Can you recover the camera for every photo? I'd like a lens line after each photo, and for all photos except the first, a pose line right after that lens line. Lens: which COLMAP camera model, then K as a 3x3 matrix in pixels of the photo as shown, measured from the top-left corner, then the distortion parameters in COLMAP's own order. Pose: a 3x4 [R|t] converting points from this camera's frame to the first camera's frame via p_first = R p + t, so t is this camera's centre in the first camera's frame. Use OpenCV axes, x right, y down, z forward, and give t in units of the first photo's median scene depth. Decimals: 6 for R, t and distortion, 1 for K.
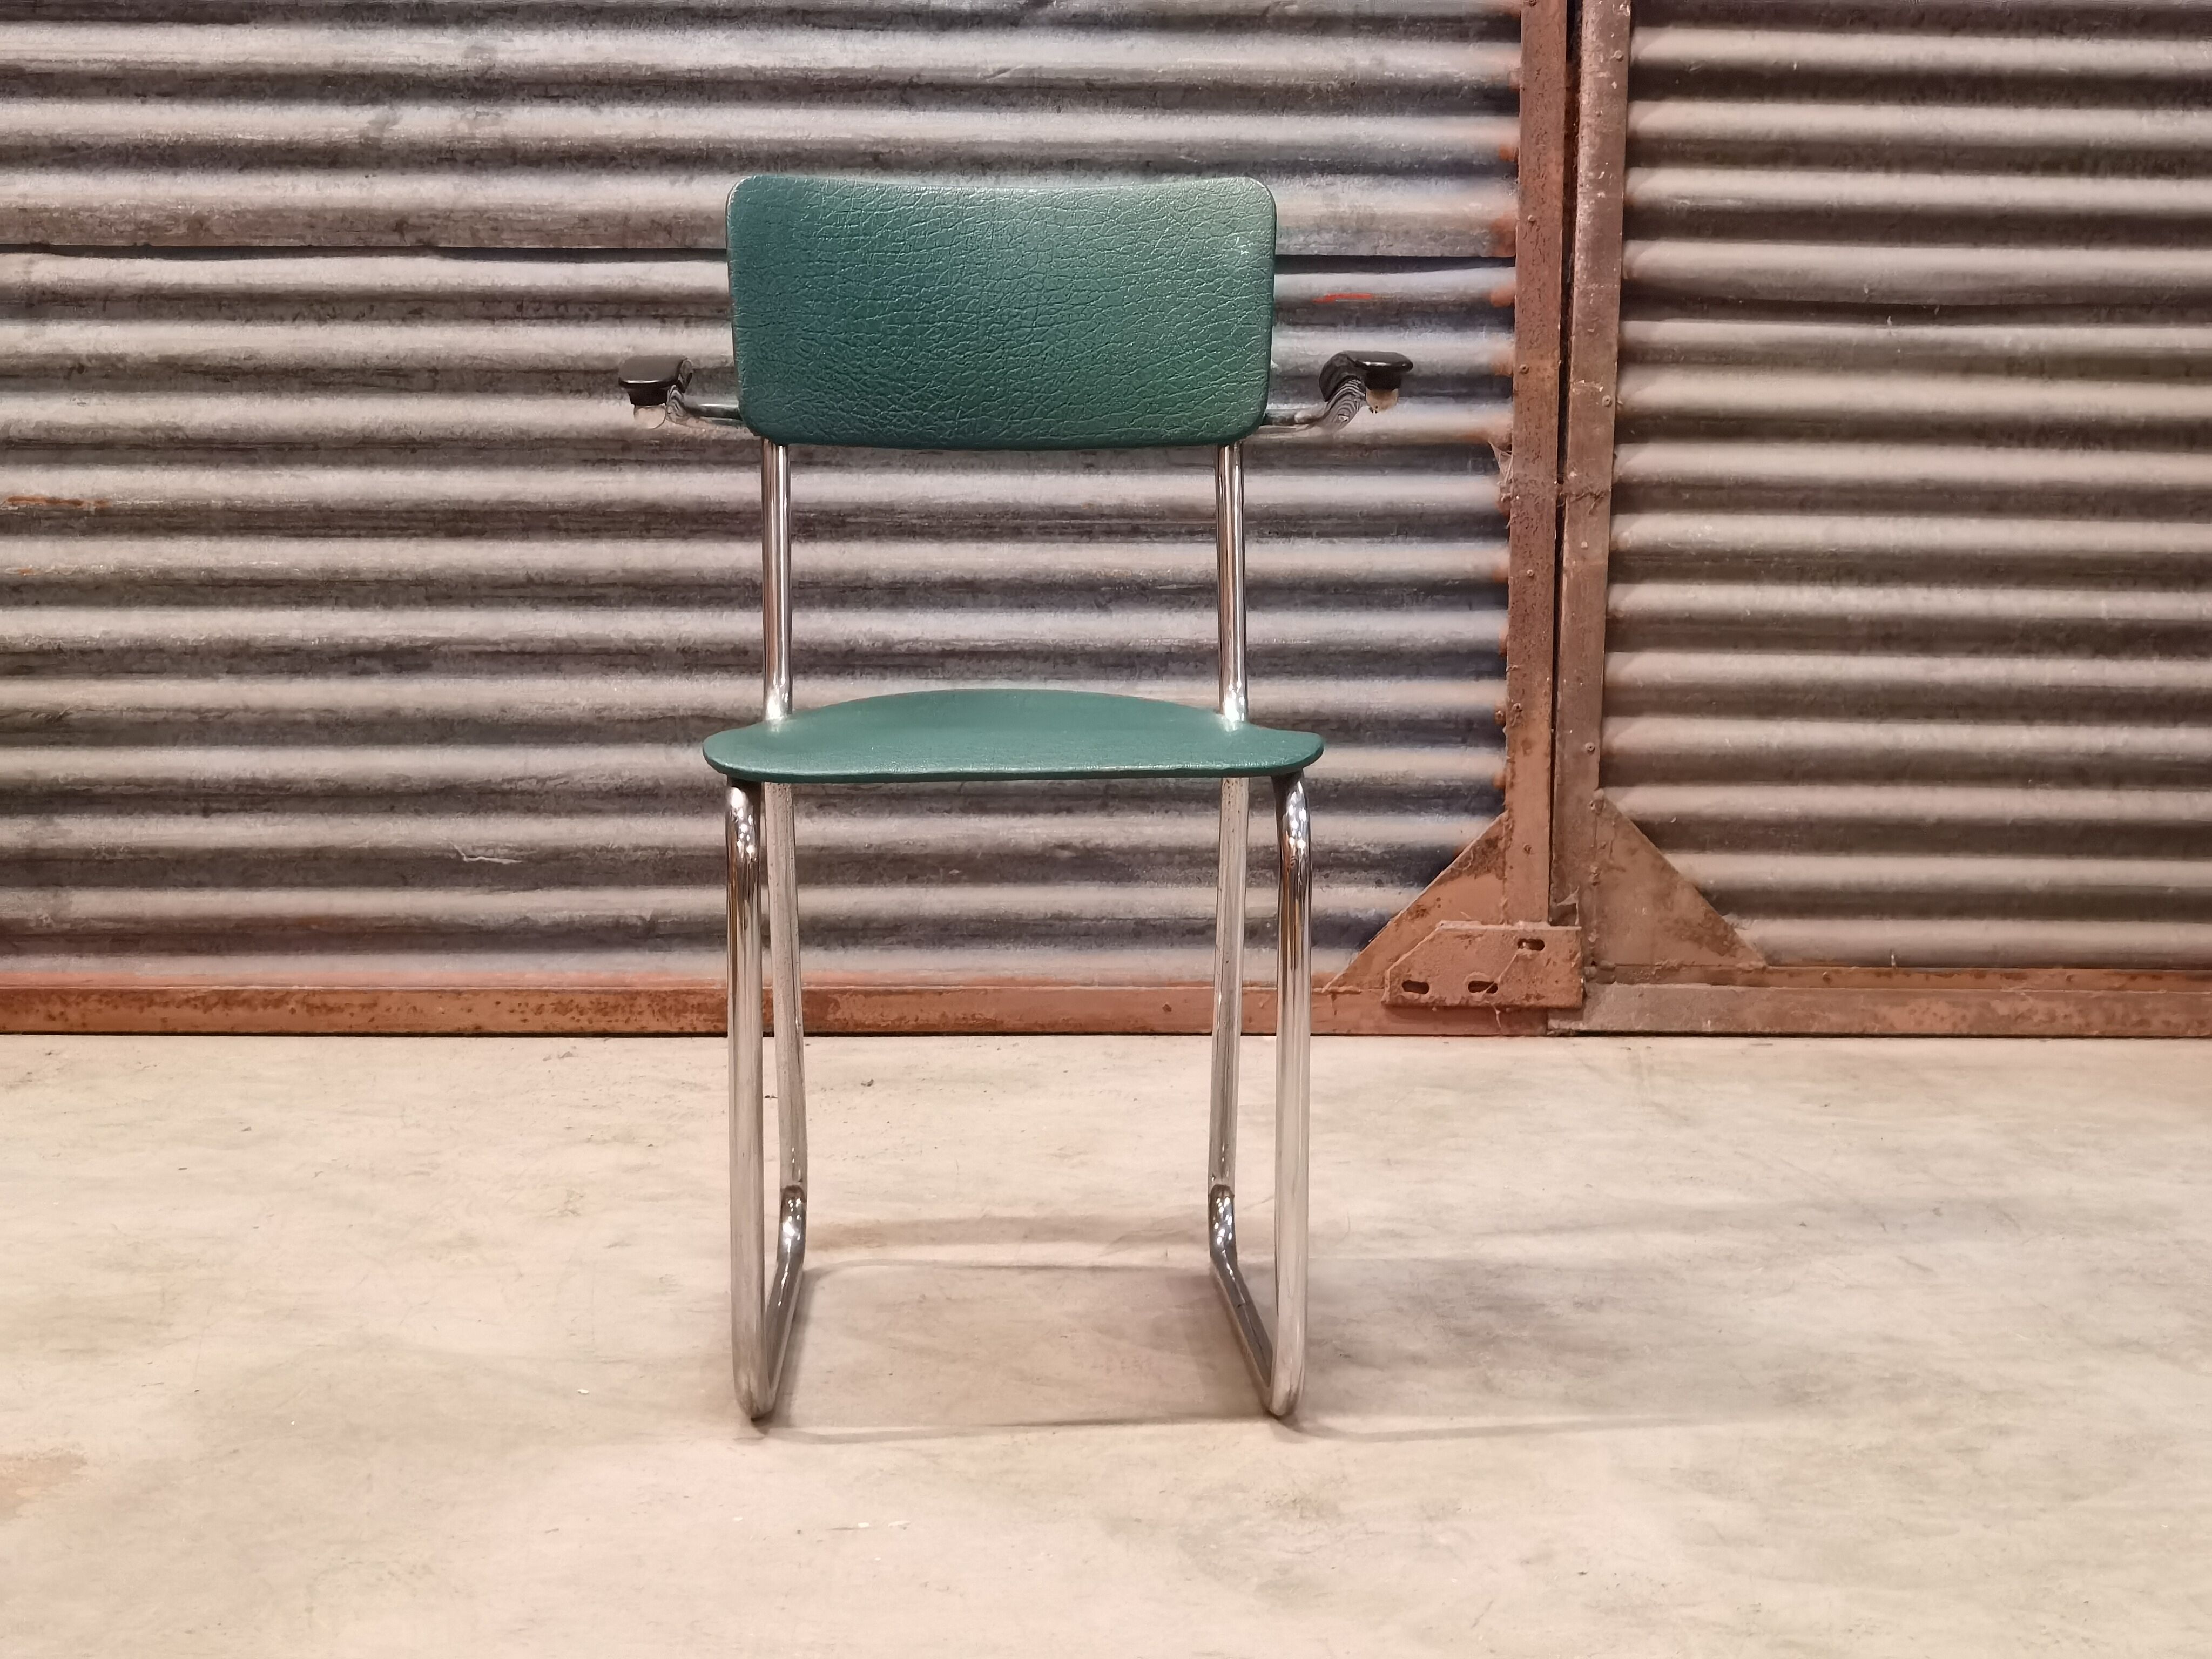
lens RADIAL K [[3246.9, 0, 1078.0], [0, 3246.9, 815.4], [0, 0, 1]] dist [-0.009617, 0.000000]
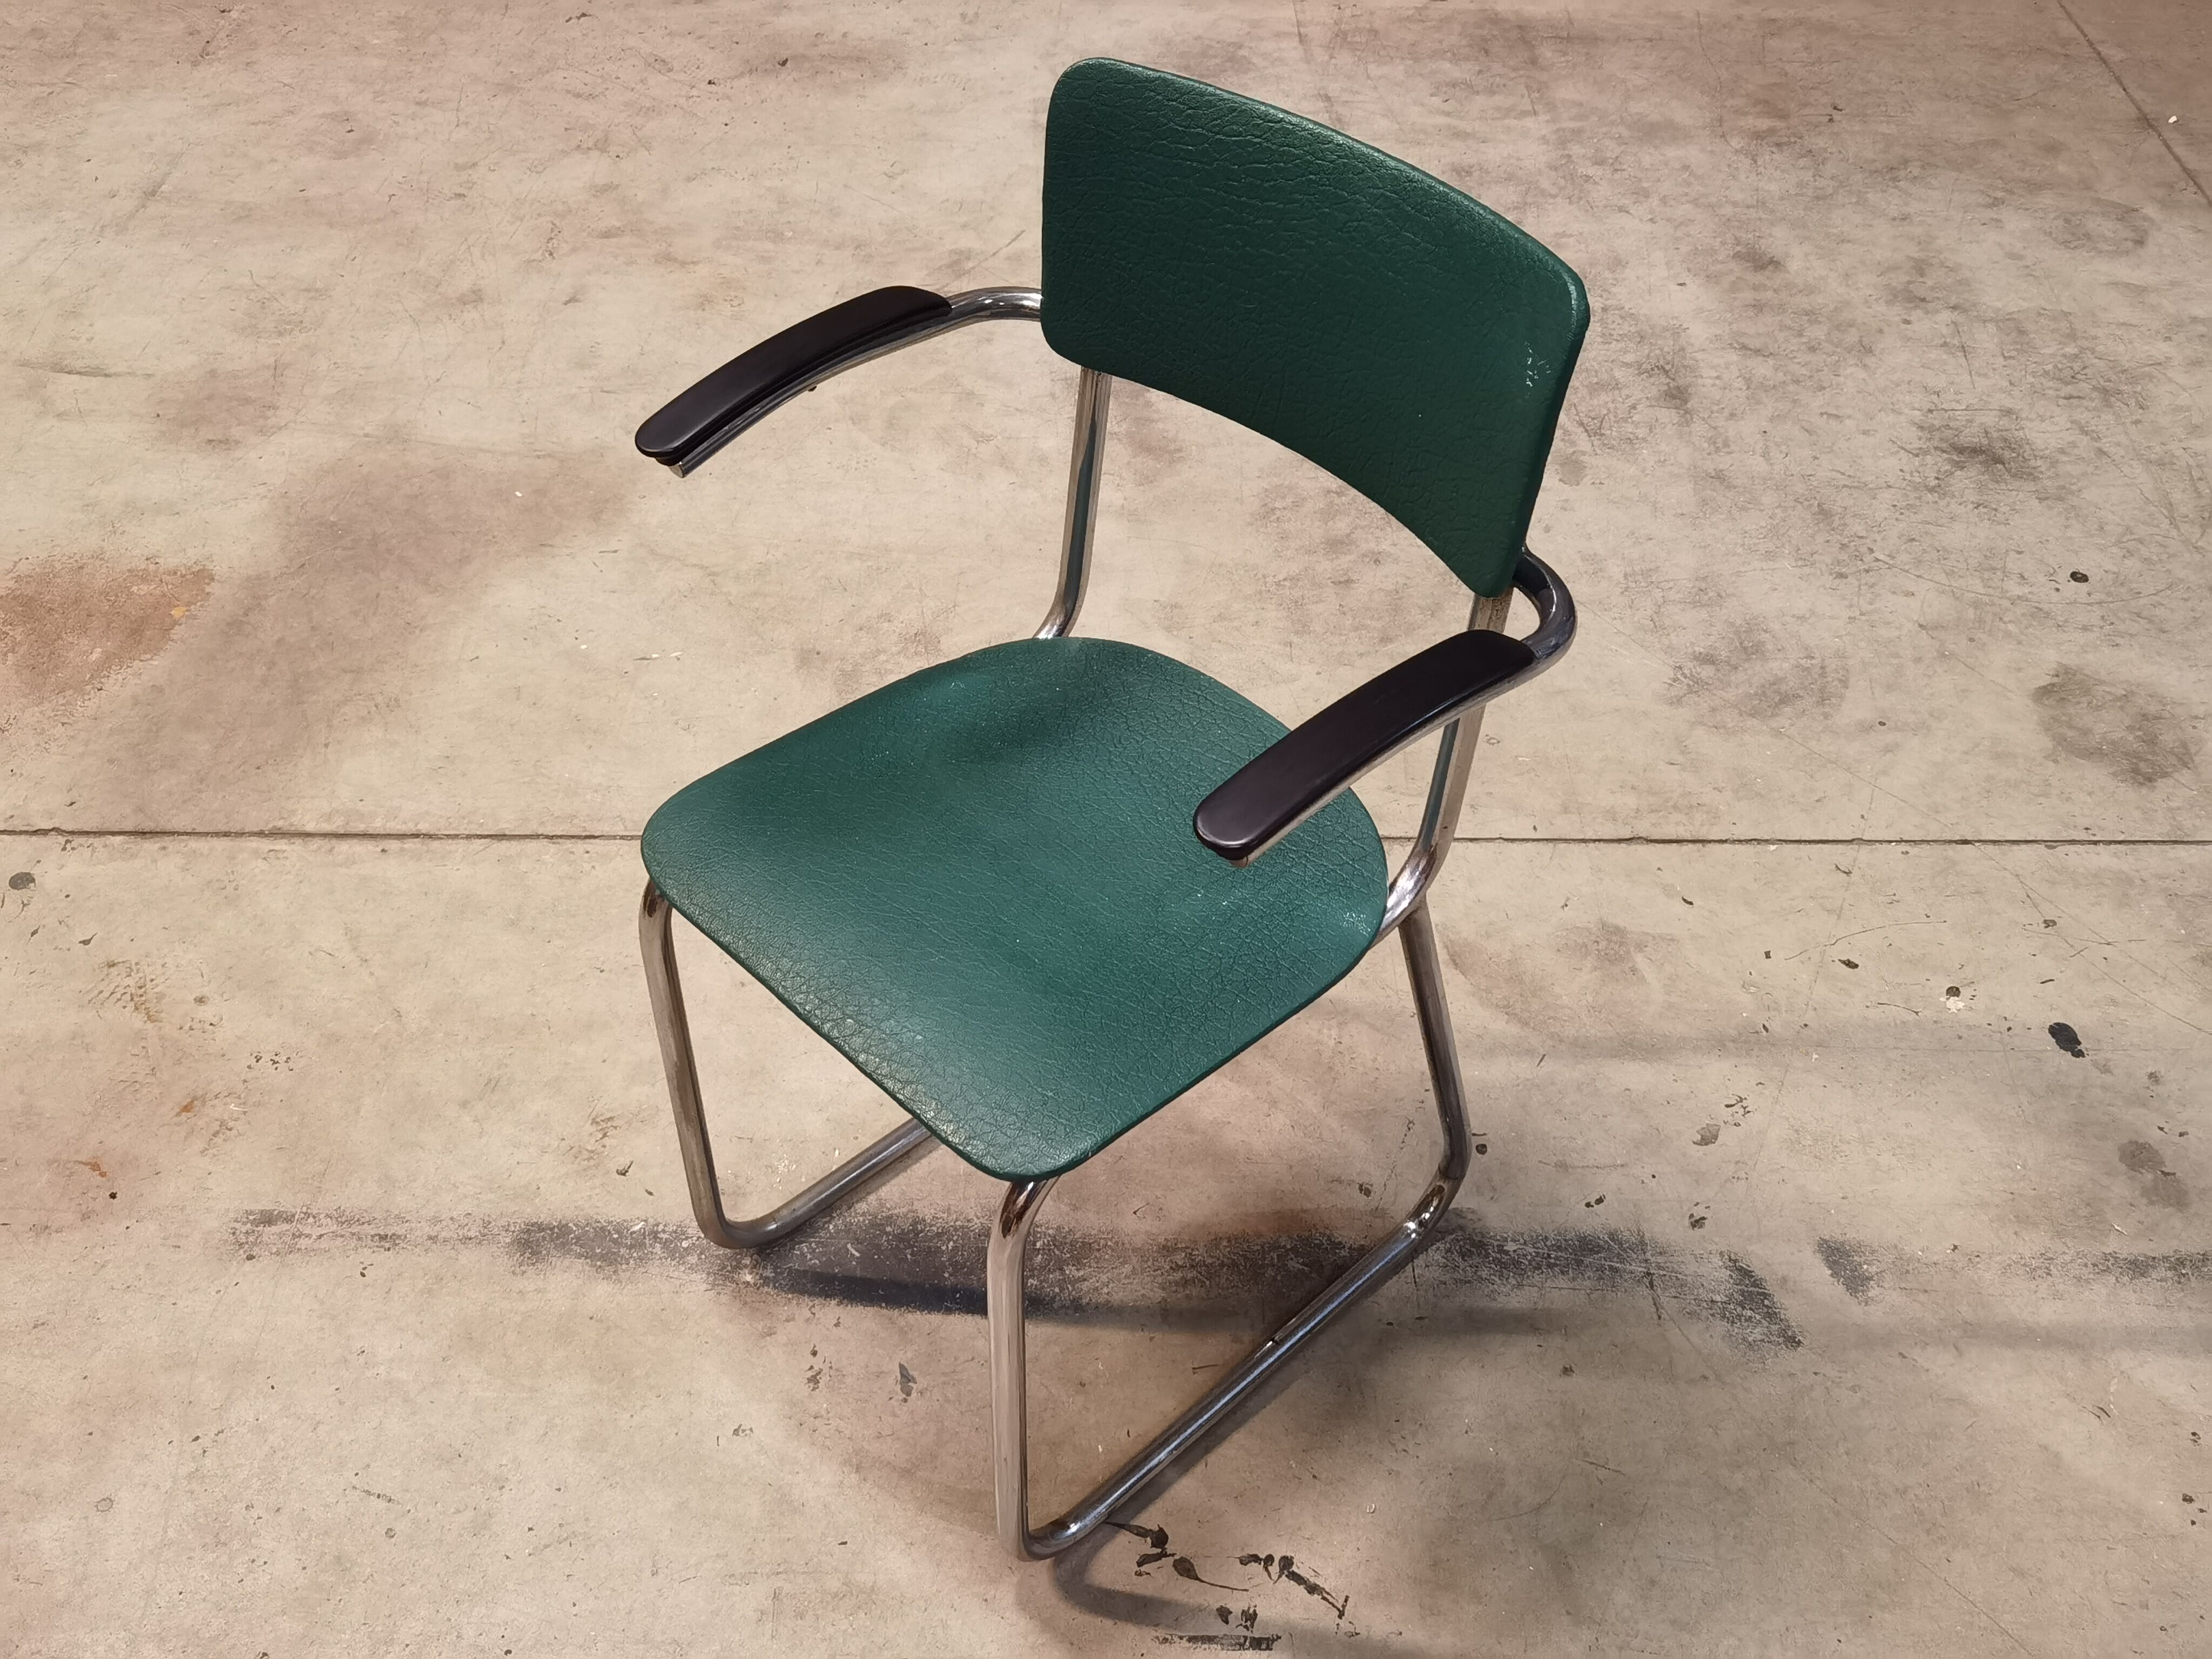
lens RADIAL K [[2283.8, 0, 1093.1], [0, 2283.8, 828.6], [0, 0, 1]] dist [0.013751, 0.000000]
pose [[0.998102, 0.031027, -0.053199, 0.127676], [0.007313, 0.797994, 0.602621, -0.239948], [0.061150, -0.601867, 0.796252, 0.000379]]
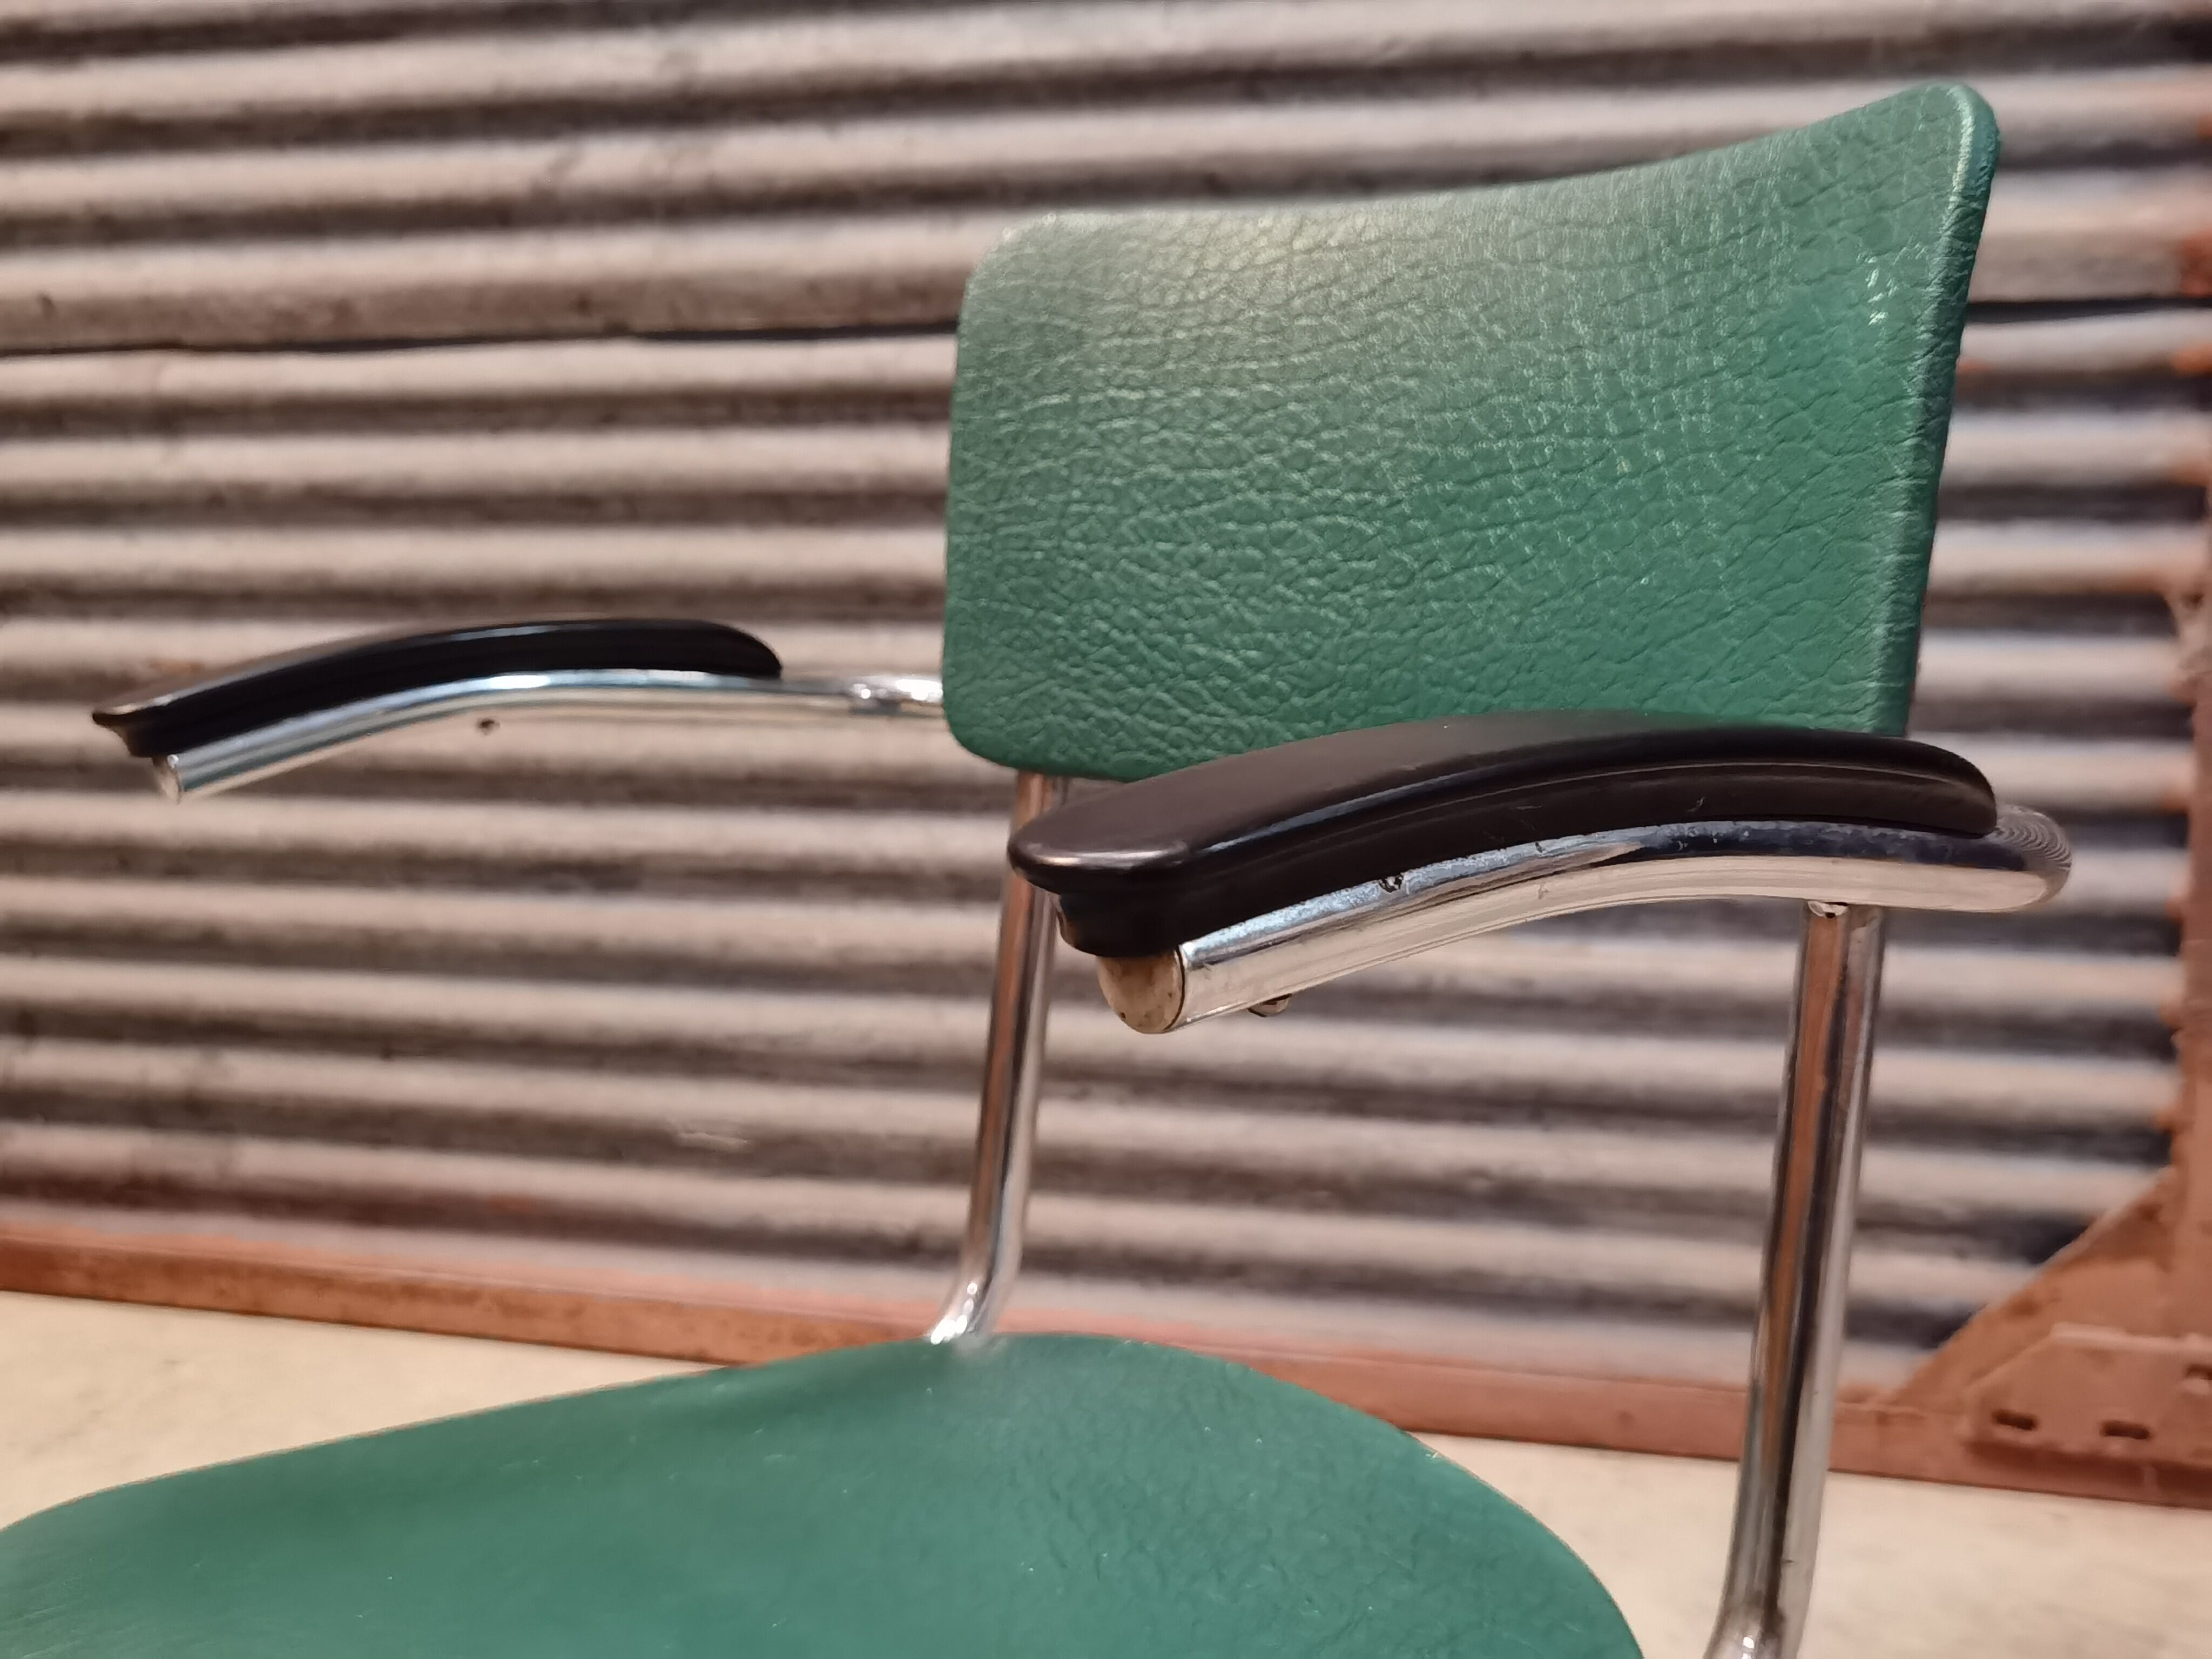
lens RADIAL K [[2451.2, 0, 1079.8], [0, 2451.2, 785.9], [0, 0, 1]] dist [-0.010330, 0.000000]
pose [[0.953804, 0.026721, -0.299240, 0.069594], [-0.014420, 0.998961, 0.043241, -0.095411], [0.300085, -0.036928, 0.953198, 0.486417]]
